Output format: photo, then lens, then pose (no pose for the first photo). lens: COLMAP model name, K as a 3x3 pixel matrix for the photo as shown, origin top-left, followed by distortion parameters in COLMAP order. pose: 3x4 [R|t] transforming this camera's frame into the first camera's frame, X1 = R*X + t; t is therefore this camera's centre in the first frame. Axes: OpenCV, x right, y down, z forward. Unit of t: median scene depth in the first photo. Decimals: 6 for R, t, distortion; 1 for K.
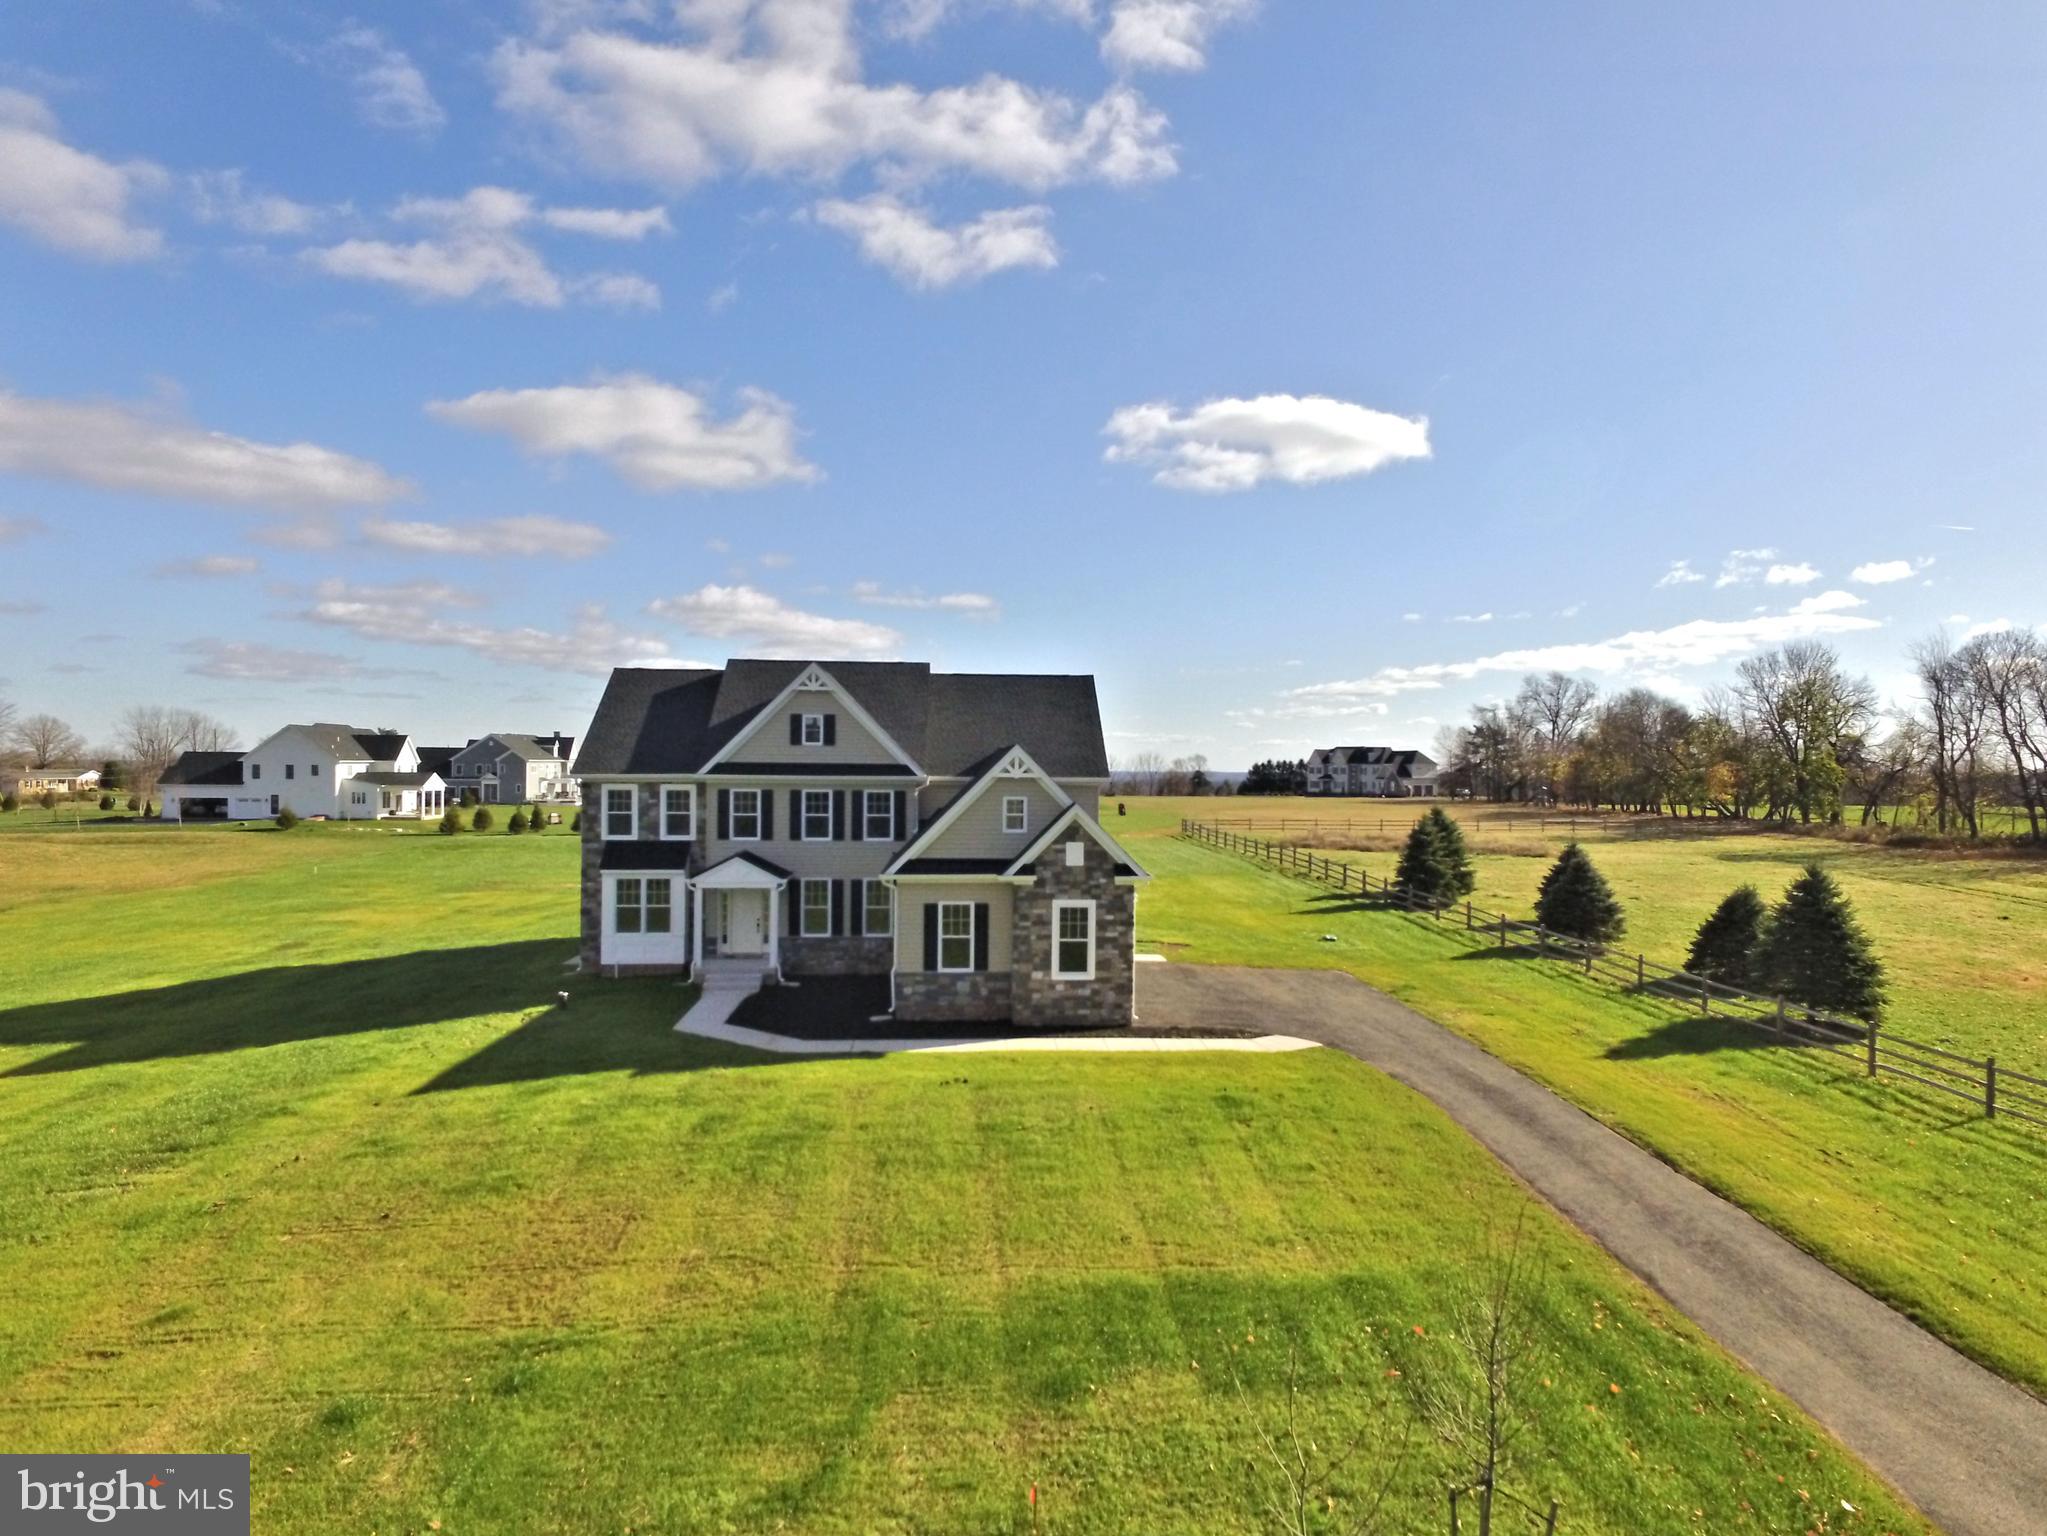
lens RADIAL K [[1188.4, 0, 1048.4], [0, 1188.4, 772.1], [0, 0, 1]] dist [-0.009077, 0.009893]
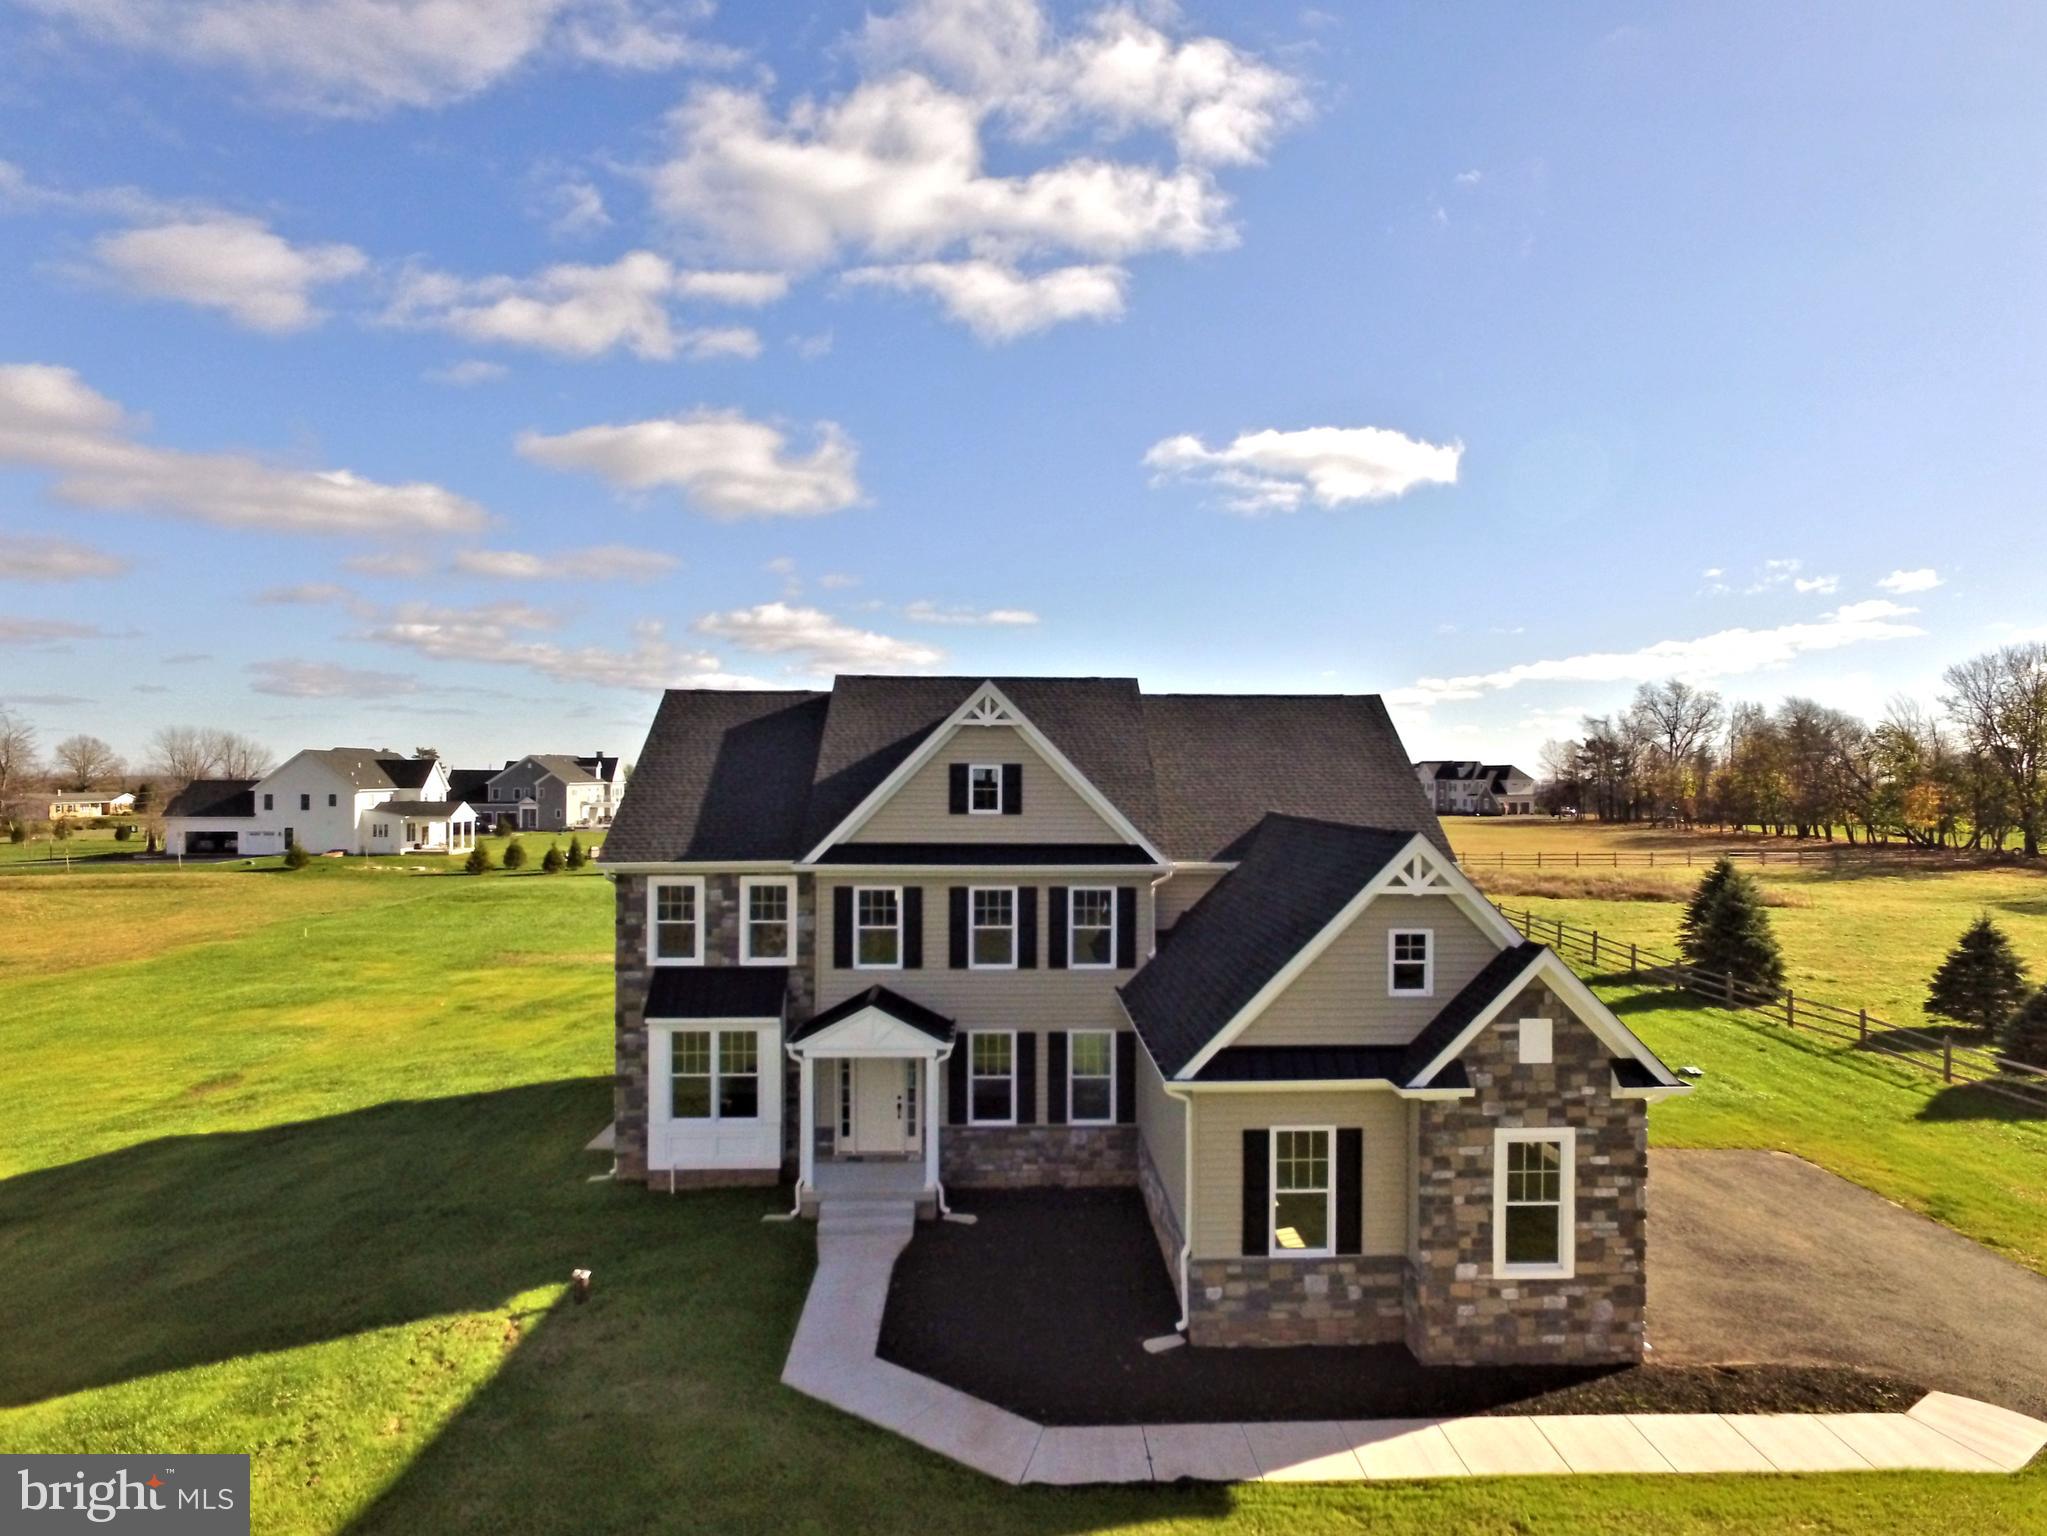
lens RADIAL K [[1188.4, 0, 1048.4], [0, 1188.4, 772.1], [0, 0, 1]] dist [-0.009077, 0.009893]
pose [[0.999417, -0.005264, -0.033739, -0.144893], [0.004952, 0.999944, -0.009342, -0.038348], [0.033787, 0.009169, 0.999387, 0.384496]]
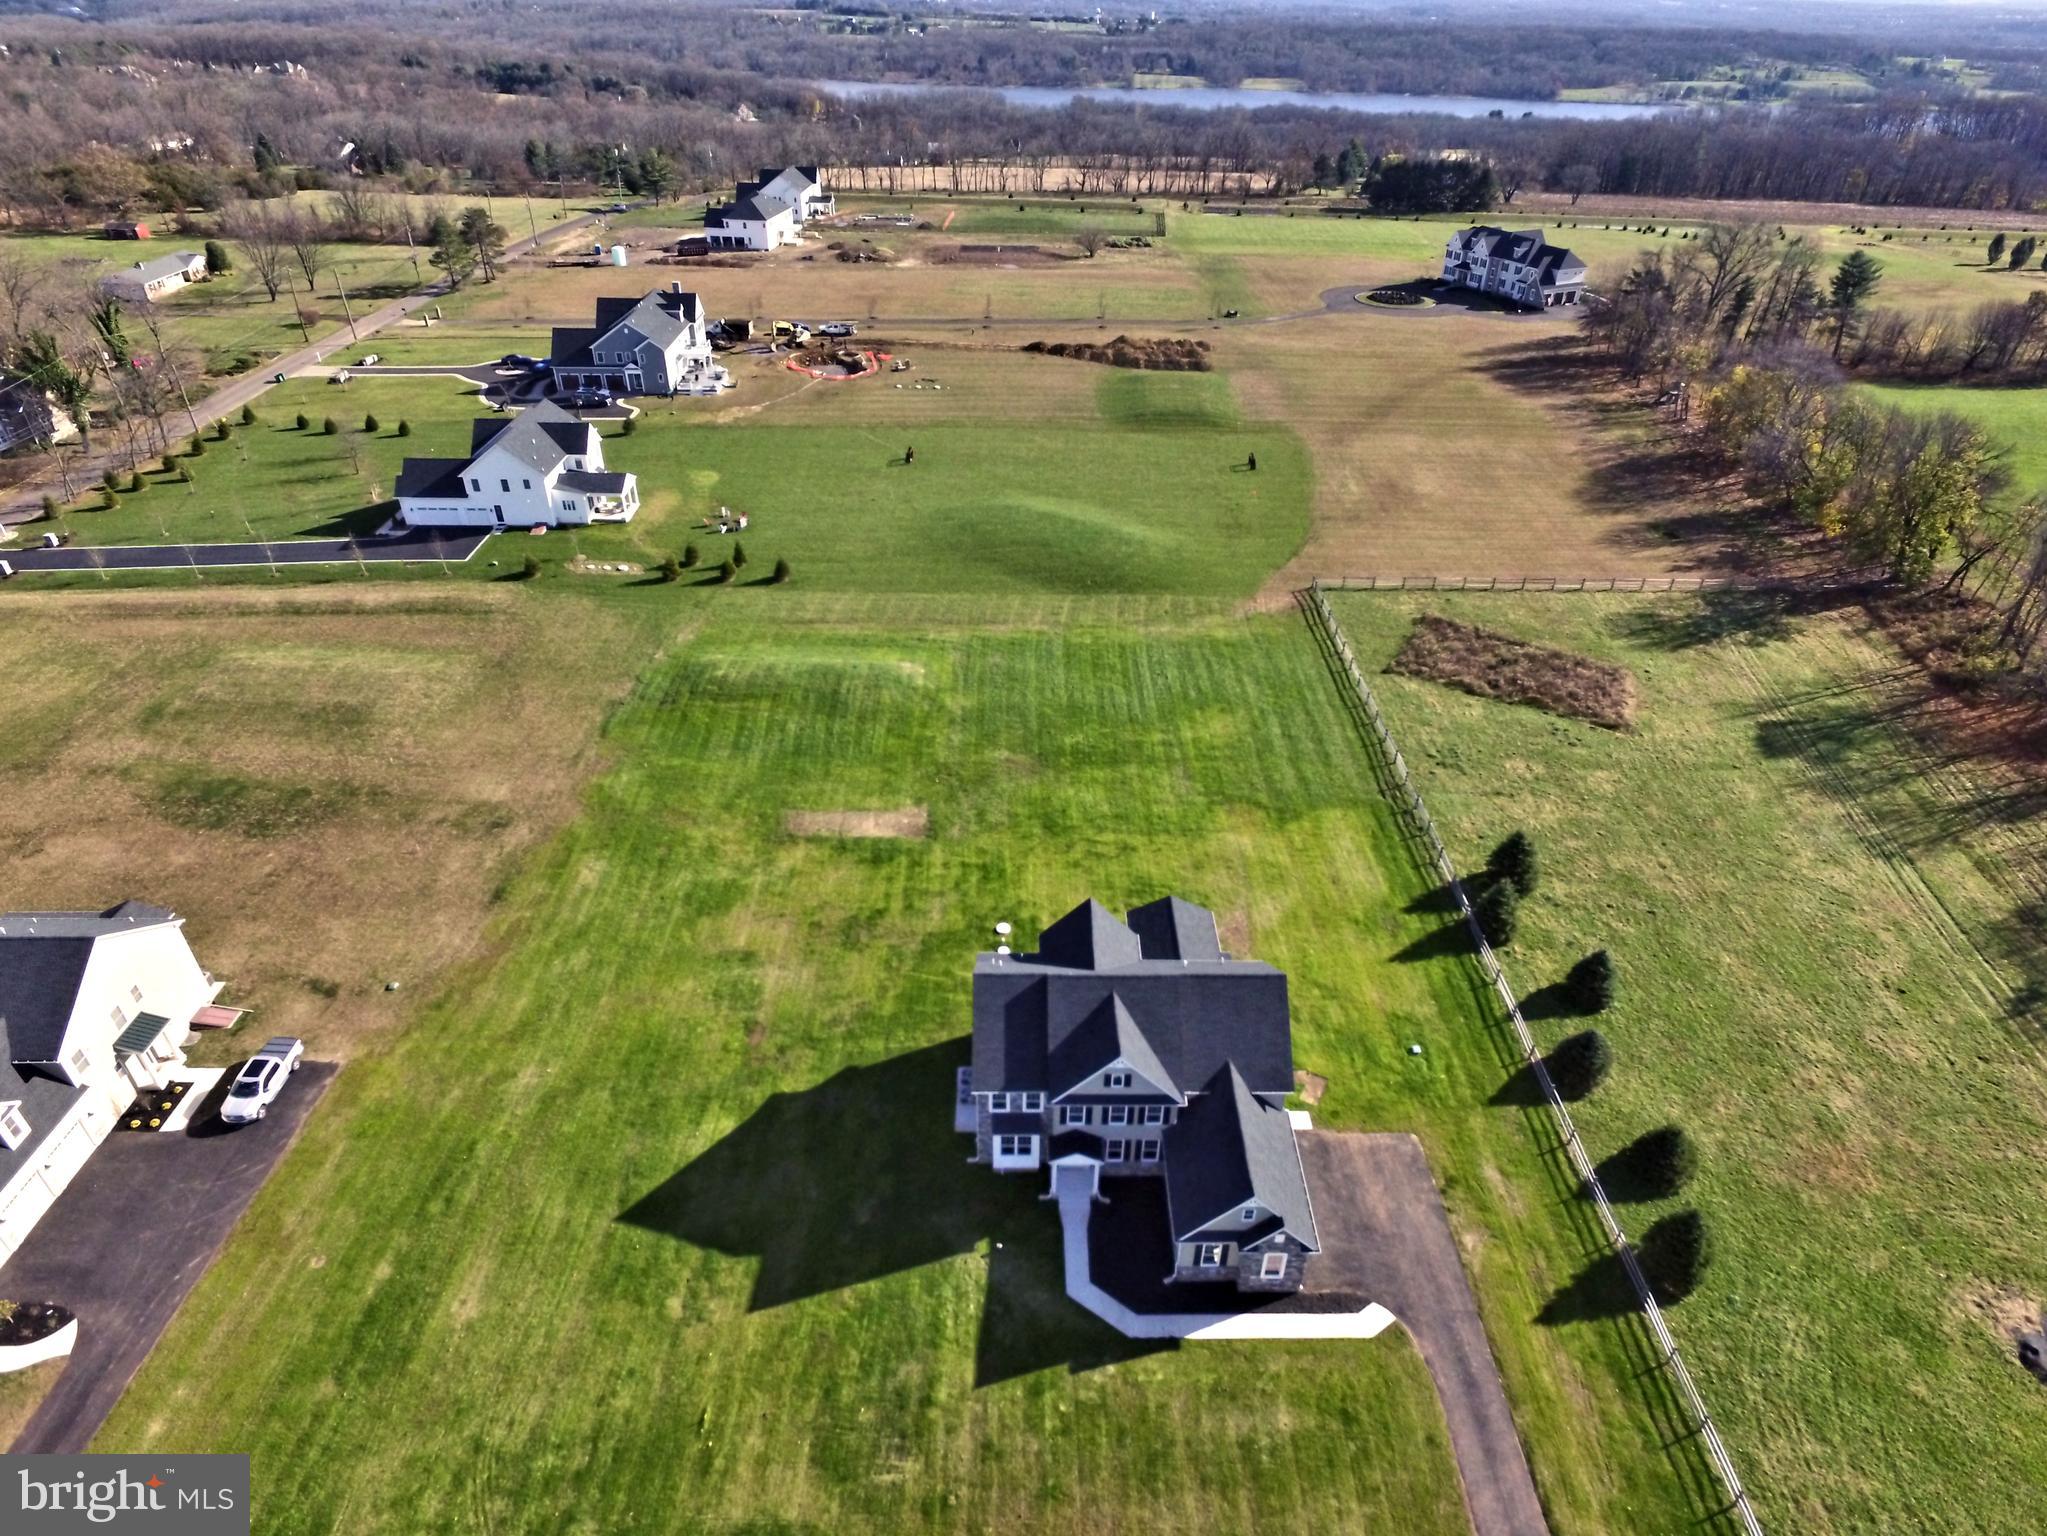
lens RADIAL K [[1199.9, 0, 1046.5], [0, 1199.9, 776.4], [0, 0, 1]] dist [-0.011890, 0.013089]
pose [[0.998121, 0.041792, -0.044813, -0.239902], [-0.009695, 0.829818, 0.557950, -1.308156], [0.060504, -0.556467, 0.828664, -0.148039]]
